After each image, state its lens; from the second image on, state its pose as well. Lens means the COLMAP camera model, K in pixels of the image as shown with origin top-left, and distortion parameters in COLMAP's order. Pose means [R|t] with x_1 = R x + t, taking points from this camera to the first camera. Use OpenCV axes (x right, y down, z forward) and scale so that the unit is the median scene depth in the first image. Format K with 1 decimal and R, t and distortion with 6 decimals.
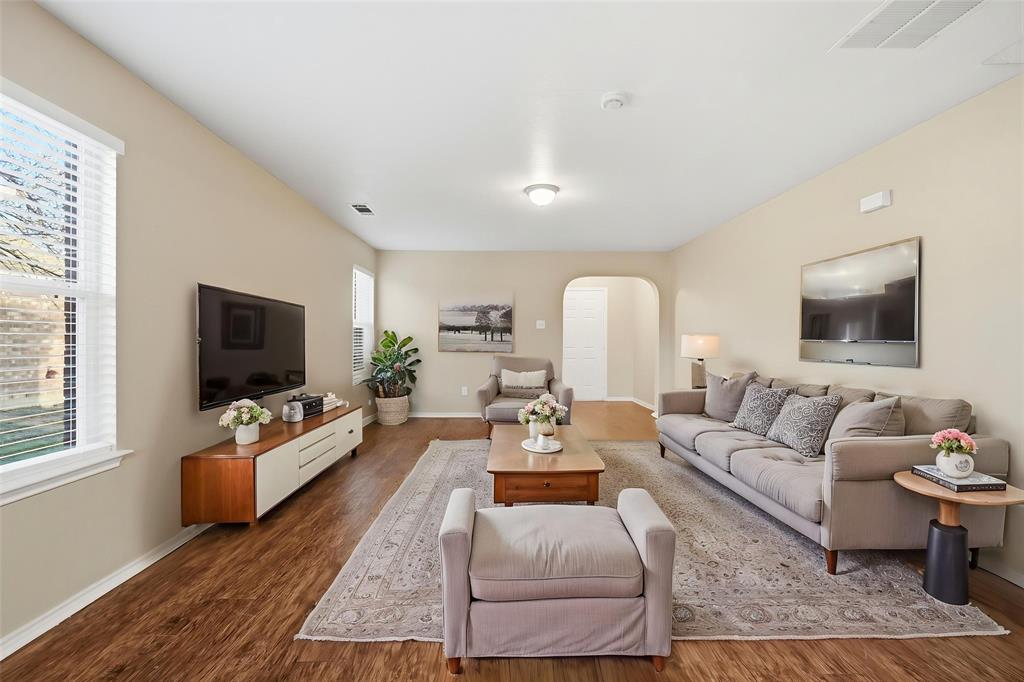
lens RADIAL K [[447.7, 0, 505.8], [0, 447.7, 343.2], [0, 0, 1]] dist [0.000642, 0.000188]
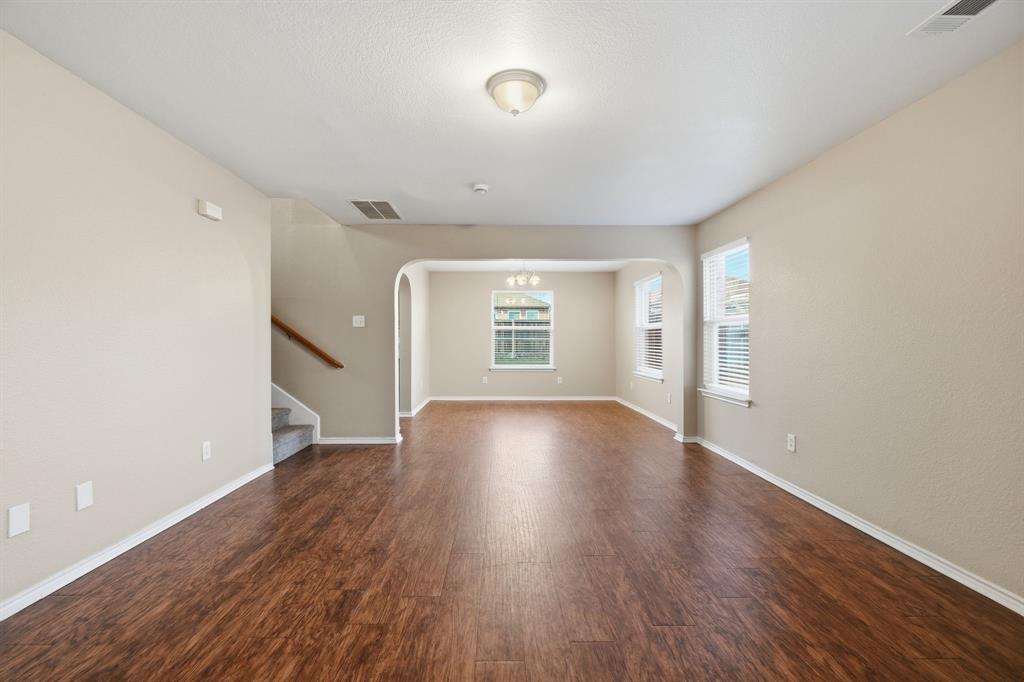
lens RADIAL K [[447.5, 0, 506.3], [0, 447.5, 343.3], [0, 0, 1]] dist [0.000311, -0.000122]
pose [[-0.999992, -0.003774, 0.001081, 0.118577], [-0.003753, 0.999815, 0.018877, -0.021633], [-0.001152, 0.018873, -0.999821, 2.103548]]
